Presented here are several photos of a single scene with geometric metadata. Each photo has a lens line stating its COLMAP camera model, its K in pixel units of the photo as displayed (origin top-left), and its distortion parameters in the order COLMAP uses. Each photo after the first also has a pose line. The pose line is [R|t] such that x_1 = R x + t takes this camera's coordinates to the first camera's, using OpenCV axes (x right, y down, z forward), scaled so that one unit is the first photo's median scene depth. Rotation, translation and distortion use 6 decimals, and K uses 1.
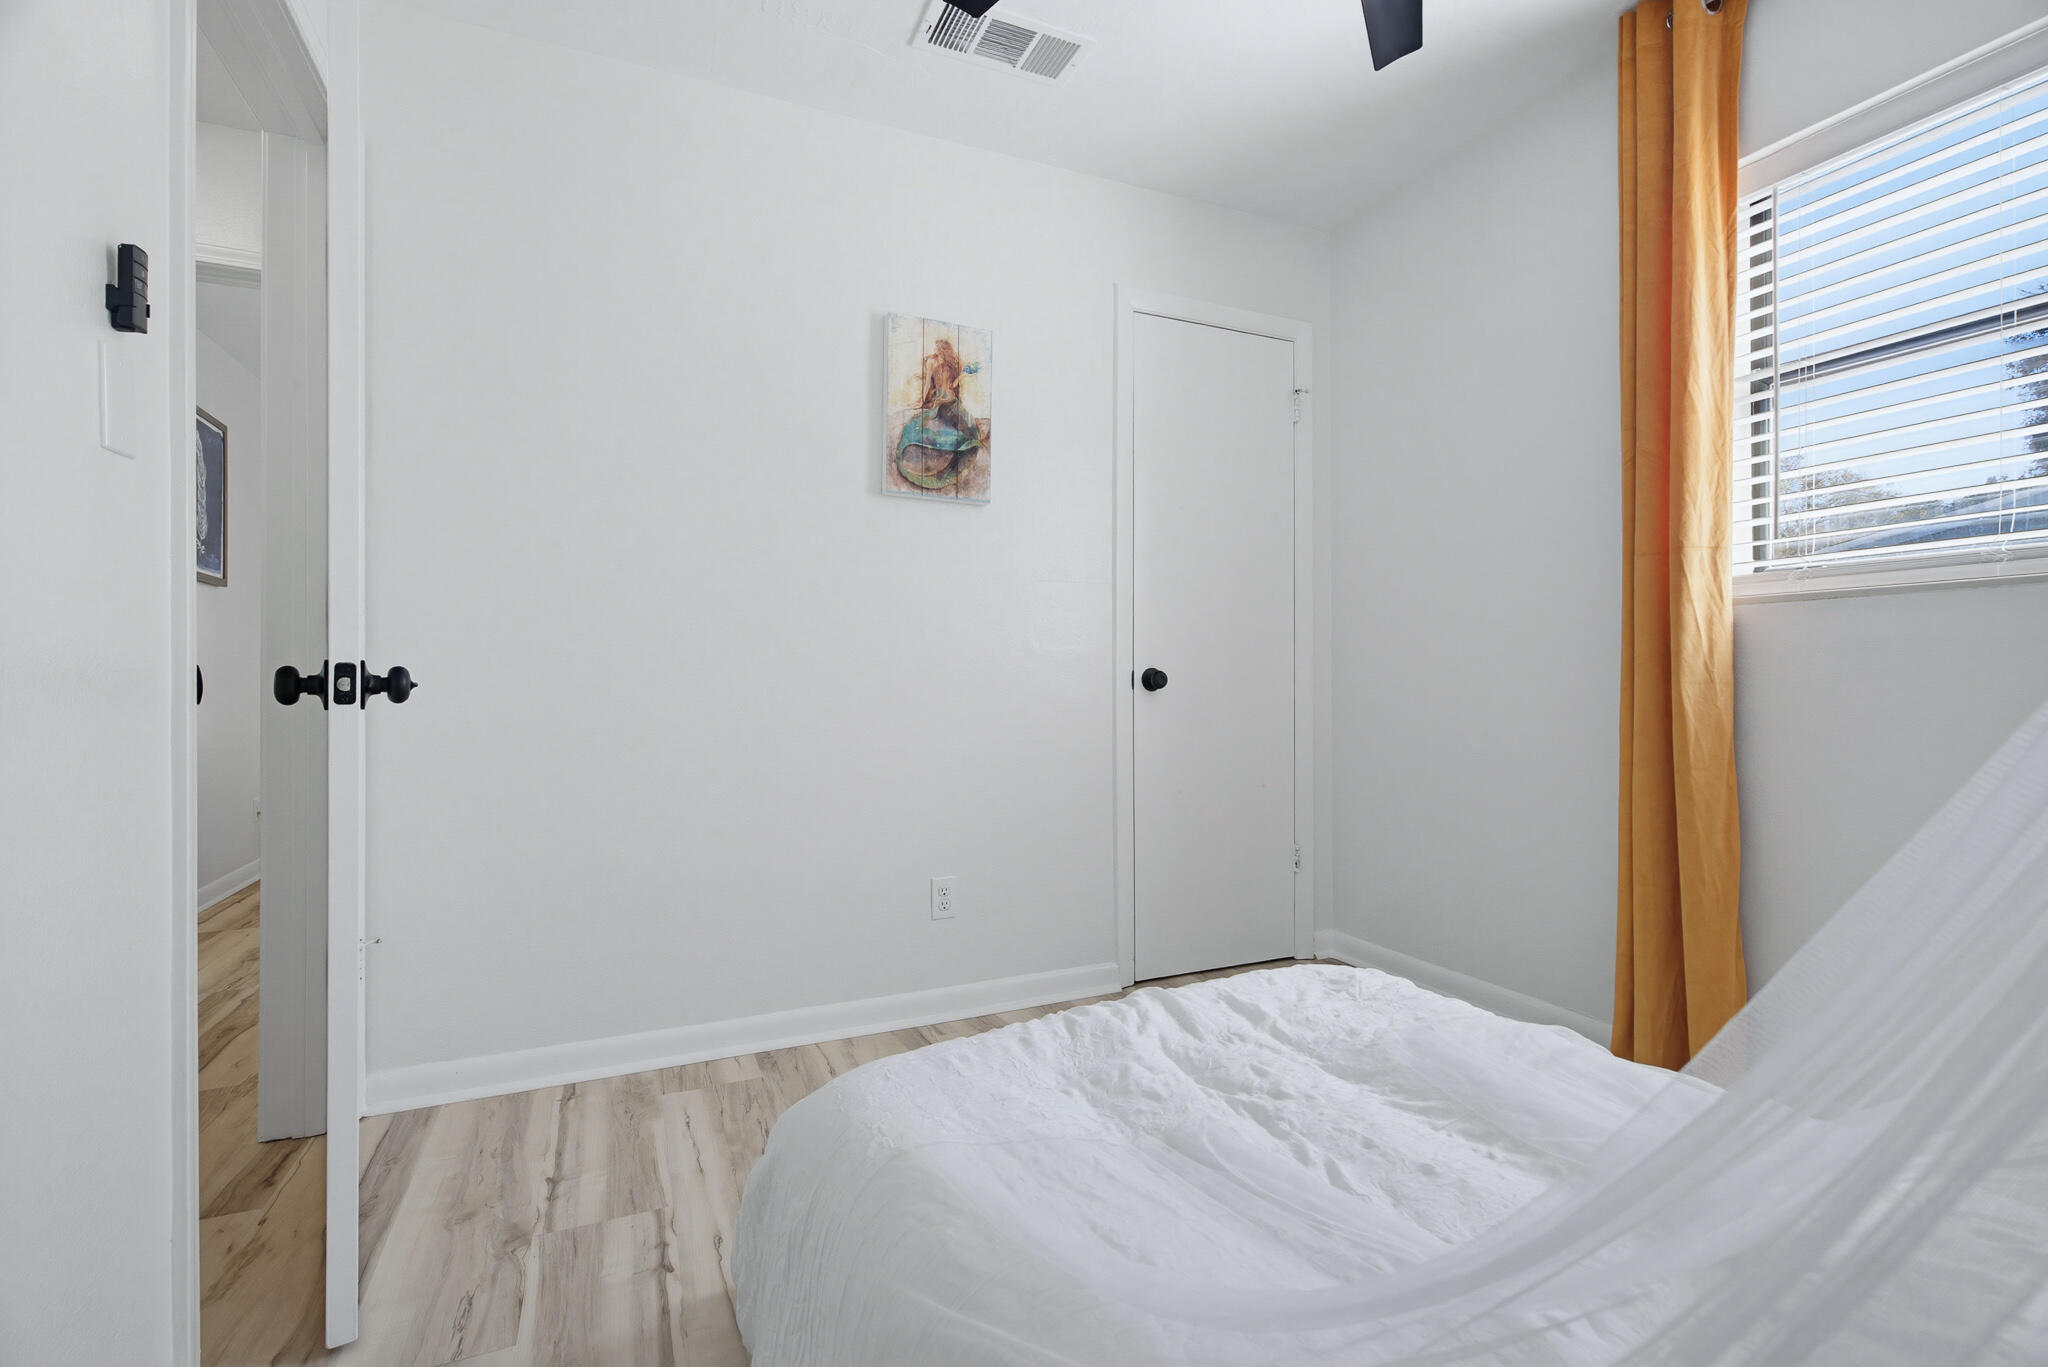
lens RADIAL K [[937.7, 0, 1027.9], [0, 937.7, 658.7], [0, 0, 1]] dist [0.002309, 0.000419]
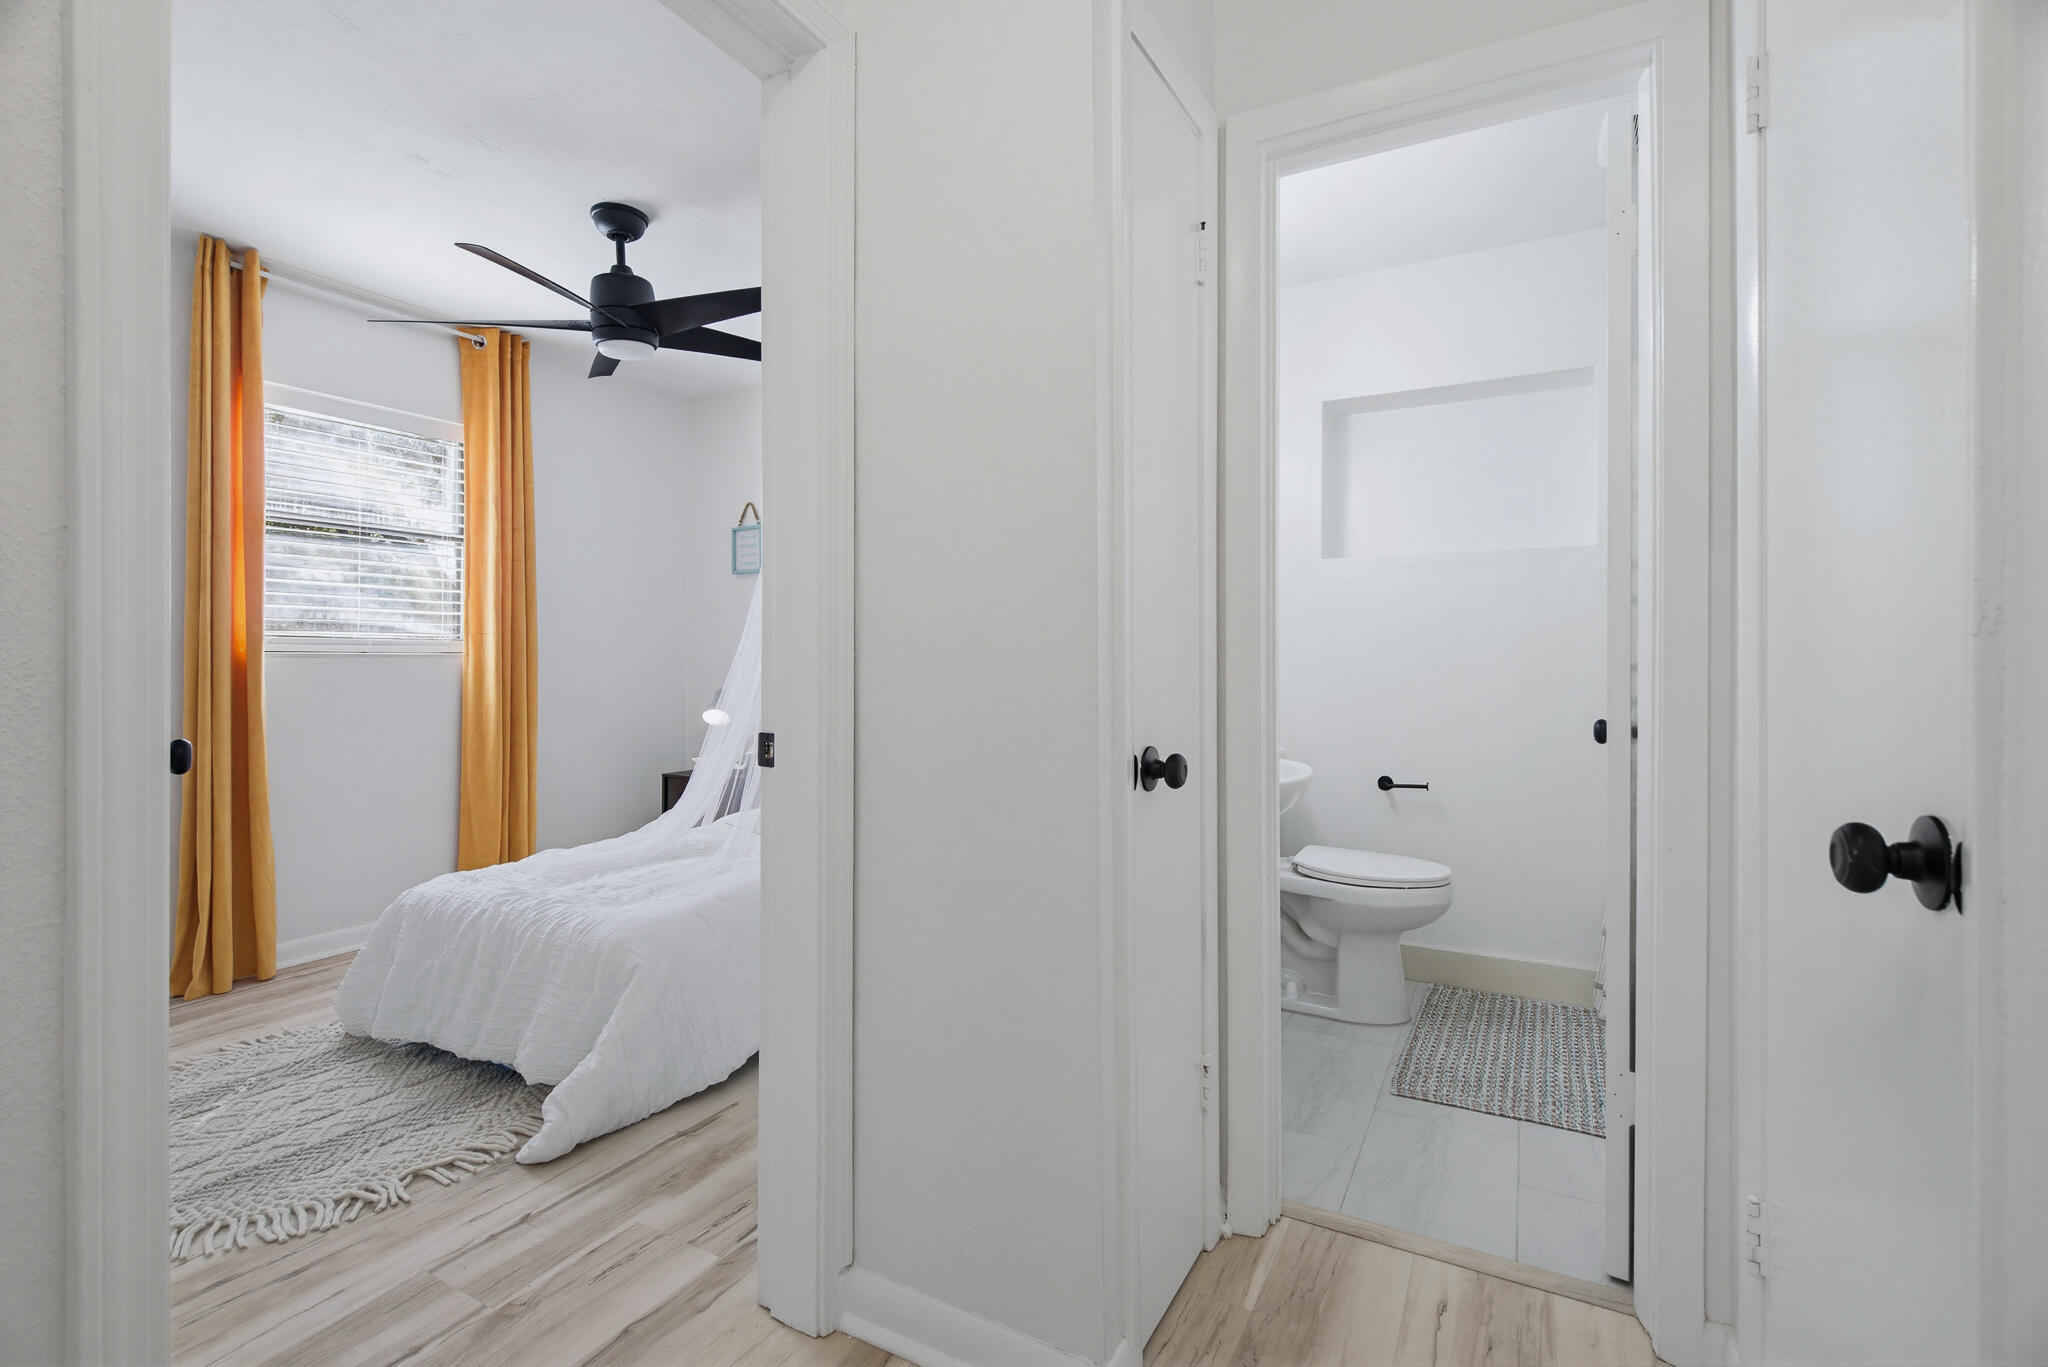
lens RADIAL K [[937.7, 0, 1027.9], [0, 937.7, 658.7], [0, 0, 1]] dist [0.002309, 0.000419]
pose [[-0.603567, 0.005187, 0.797295, -1.949210], [-0.008640, 0.999878, -0.013046, -0.072433], [-0.797265, -0.014763, -0.603448, 1.366234]]
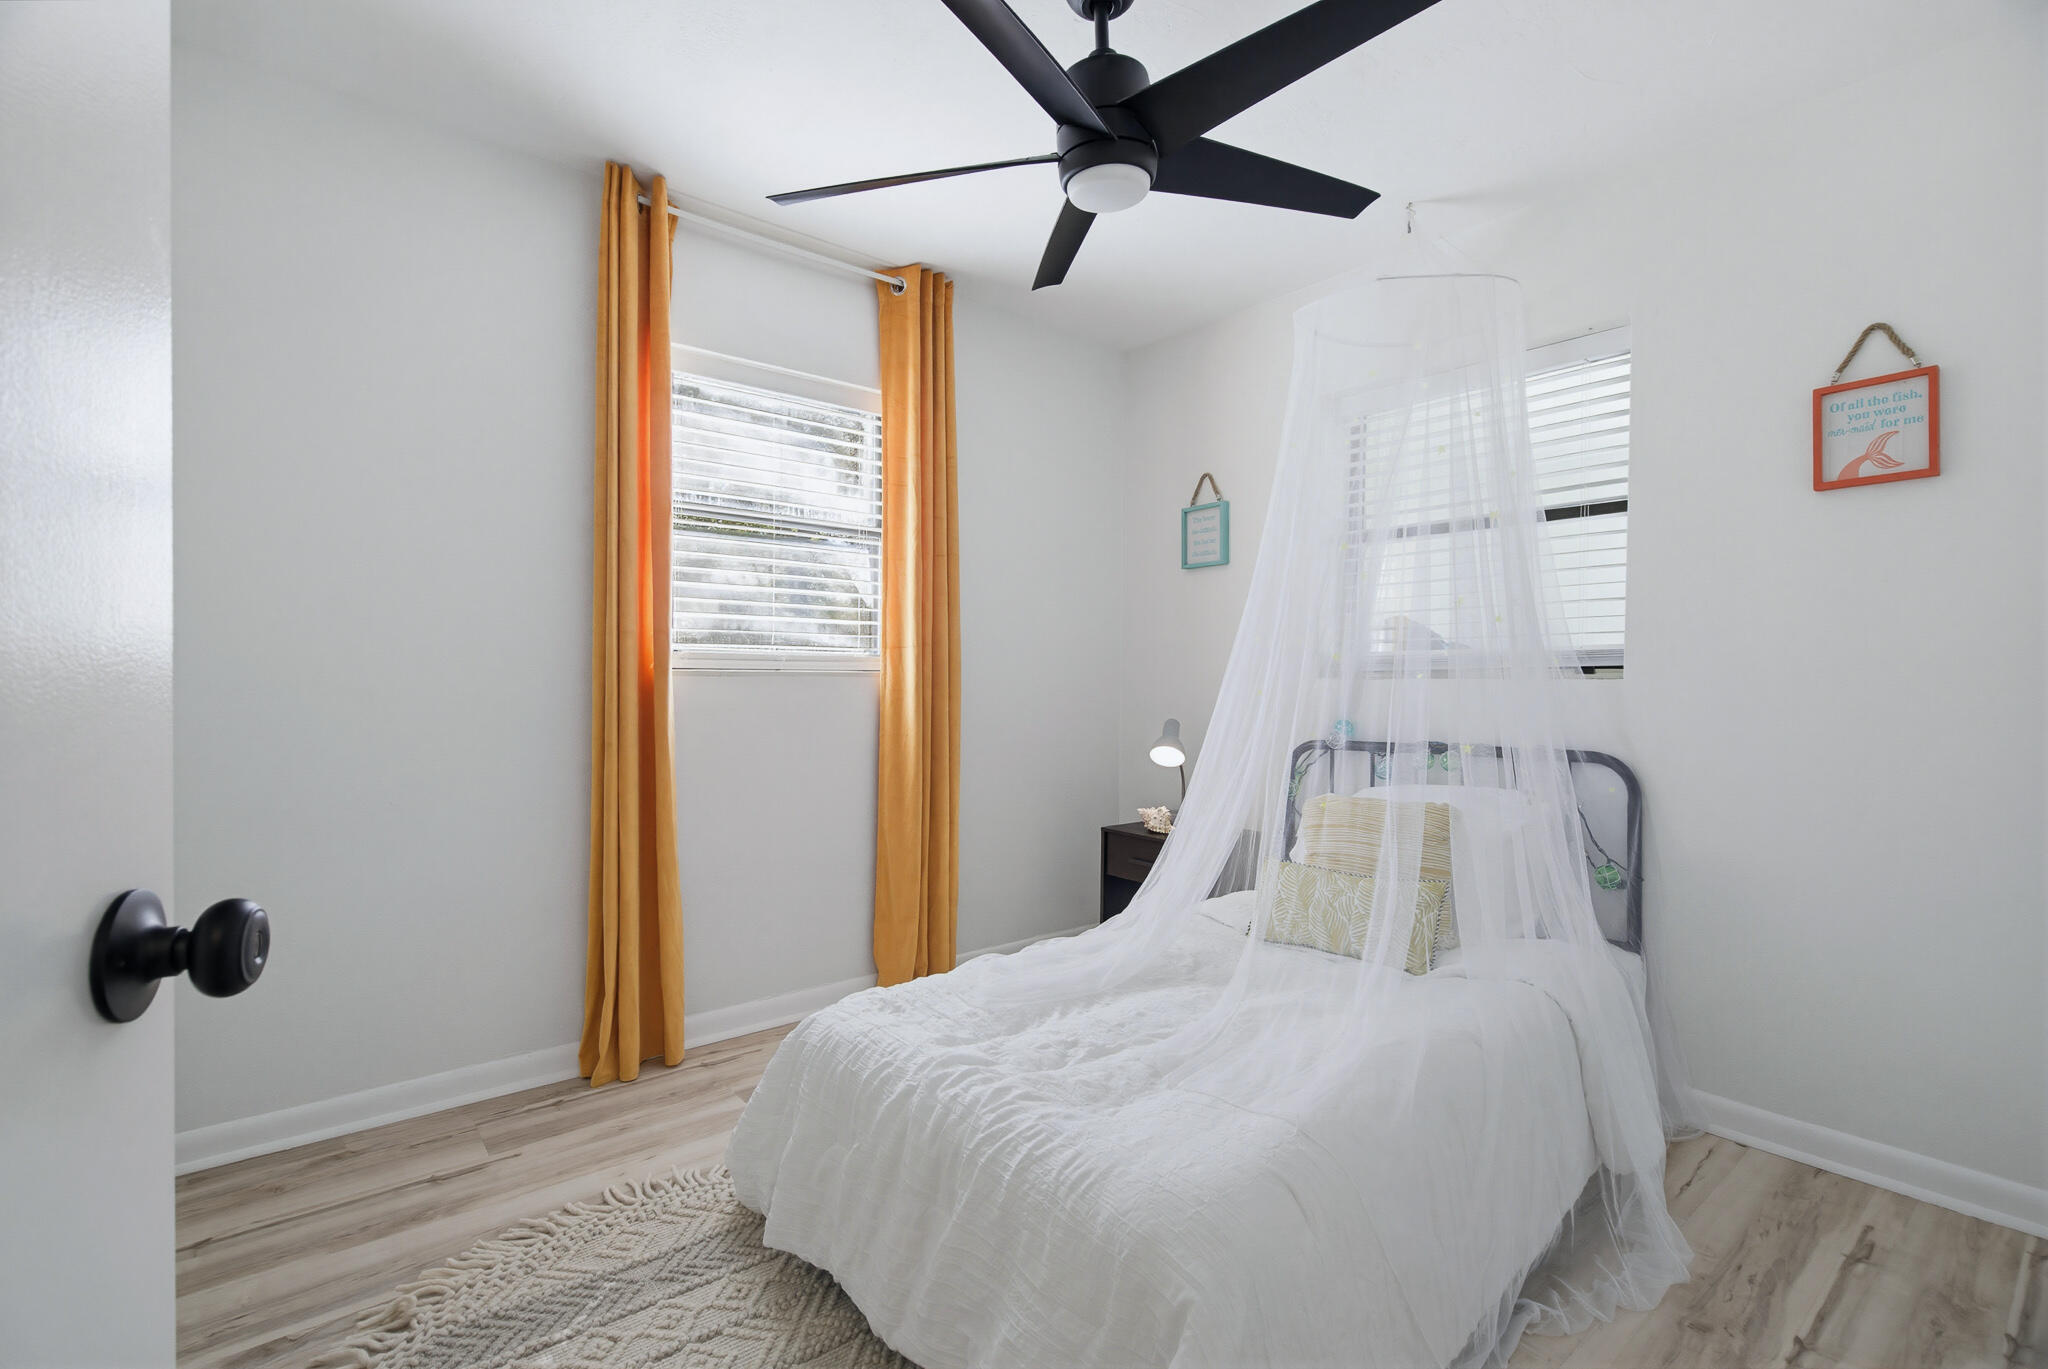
lens RADIAL K [[924.0, 0, 1029.3], [0, 924.0, 677.1], [0, 0, 1]] dist [0.002434, 0.000230]
pose [[-0.266083, 0.003180, 0.963945, -0.963800], [-0.015964, 0.999843, -0.007705, -0.084136], [-0.963818, -0.017439, -0.265990, 1.268409]]
